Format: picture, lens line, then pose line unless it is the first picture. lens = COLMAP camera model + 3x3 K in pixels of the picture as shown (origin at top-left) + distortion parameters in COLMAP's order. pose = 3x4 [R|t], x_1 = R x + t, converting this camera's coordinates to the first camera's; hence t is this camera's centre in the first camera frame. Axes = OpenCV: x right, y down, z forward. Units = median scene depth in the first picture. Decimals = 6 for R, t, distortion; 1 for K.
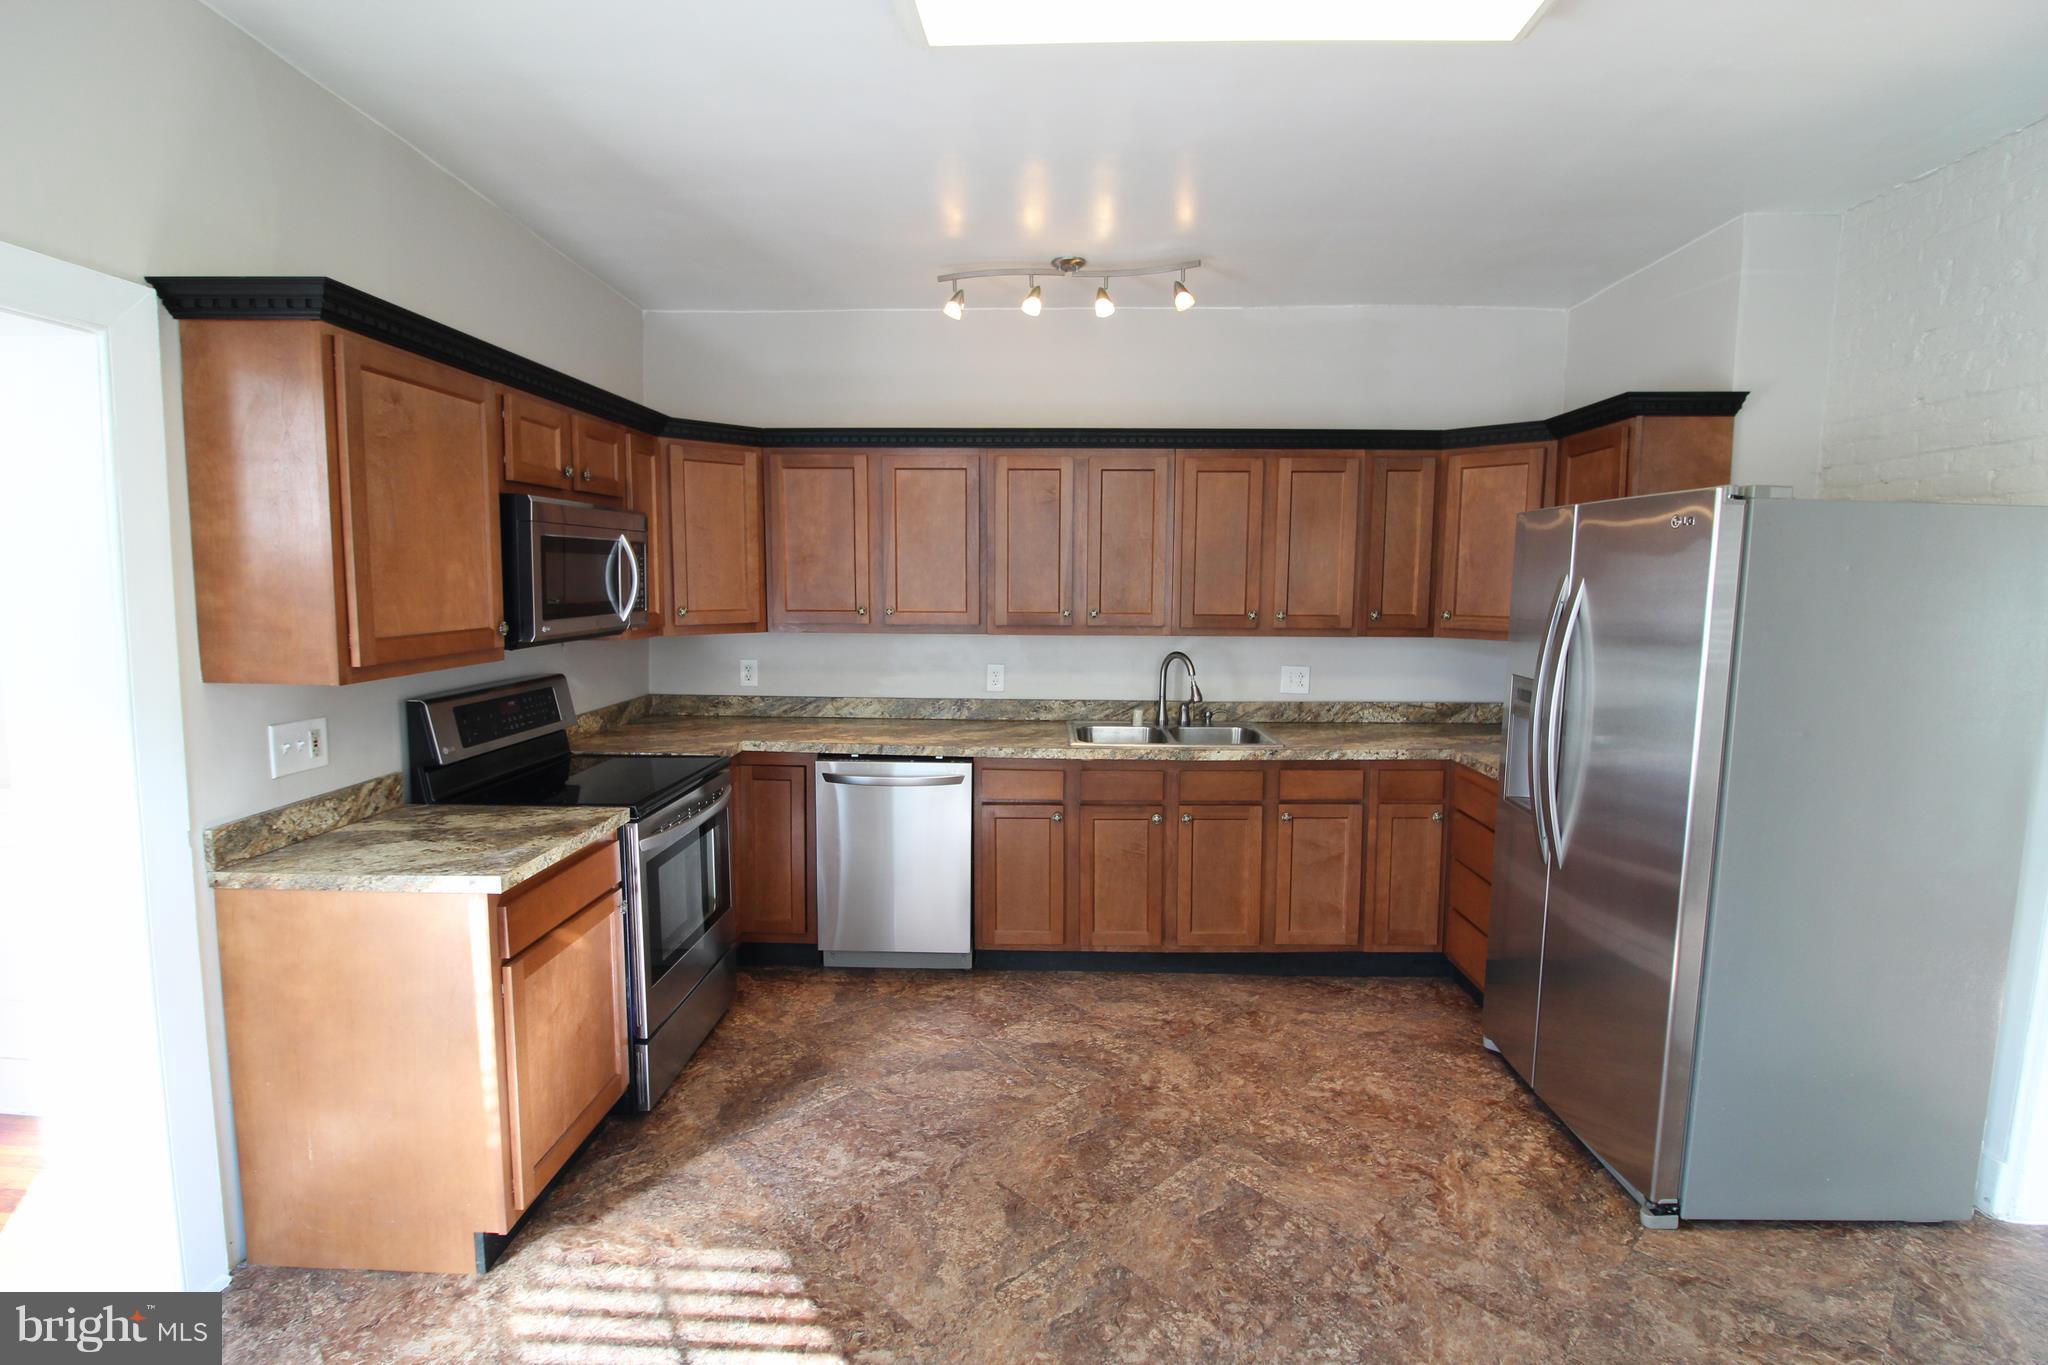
lens RADIAL K [[947.0, 0, 1018.9], [0, 947.0, 674.5], [0, 0, 1]] dist [0.000912, -0.007794]
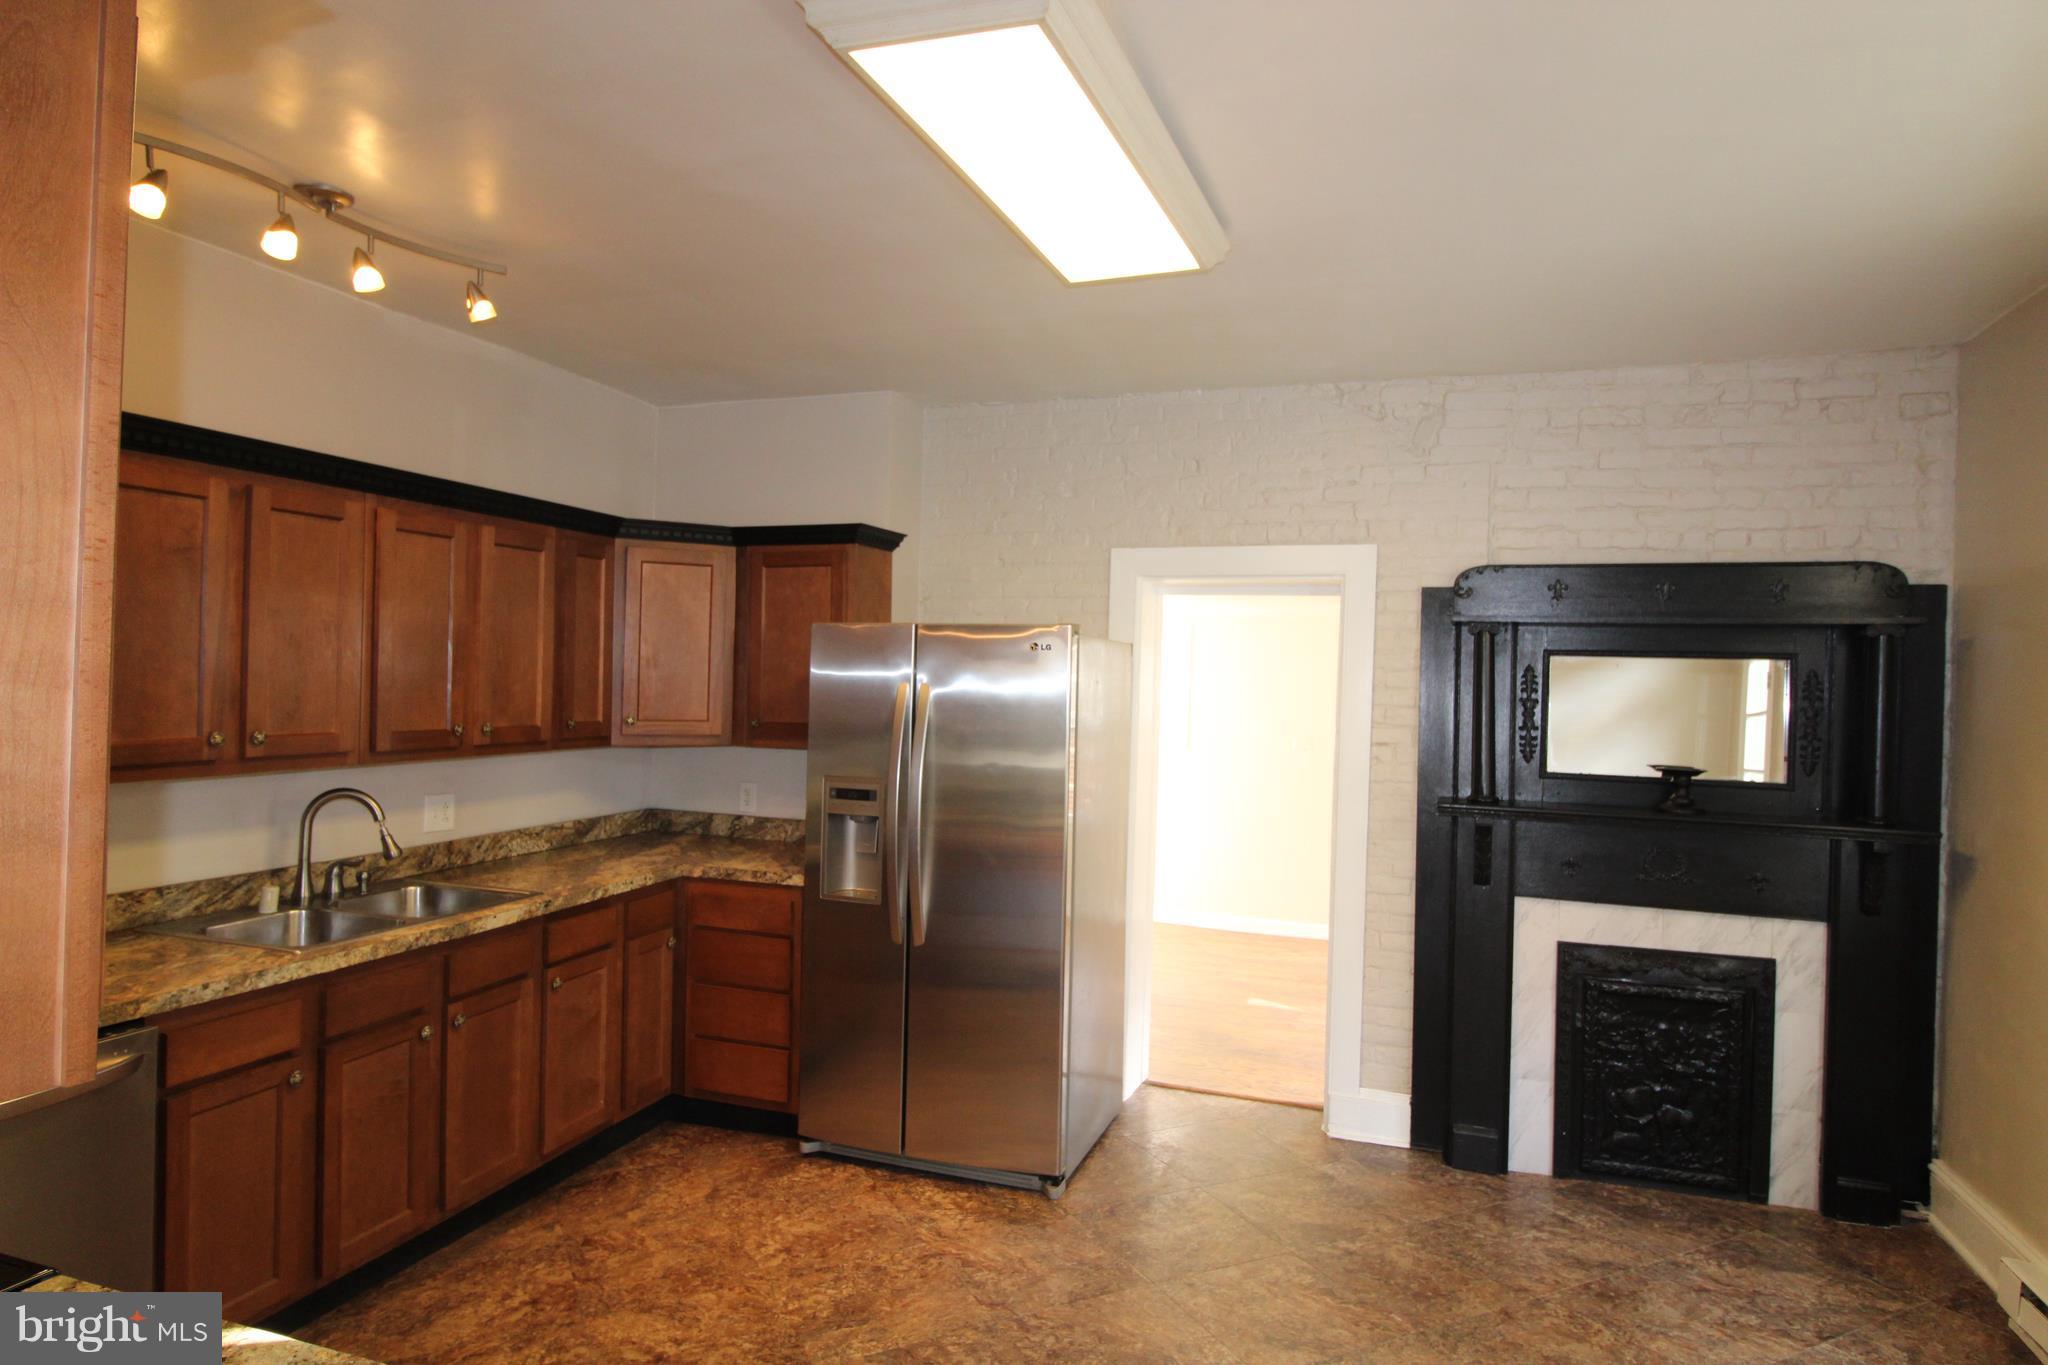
lens RADIAL K [[1192.4, 0, 1024.0], [0, 1192.4, 682.5], [0, 0, 1]] dist [0.004701, -0.000426]
pose [[0.304110, -0.004113, 0.952628, -0.572917], [0.080916, 0.996488, -0.021528, -0.048266], [-0.949194, 0.083629, 0.303375, 0.326823]]
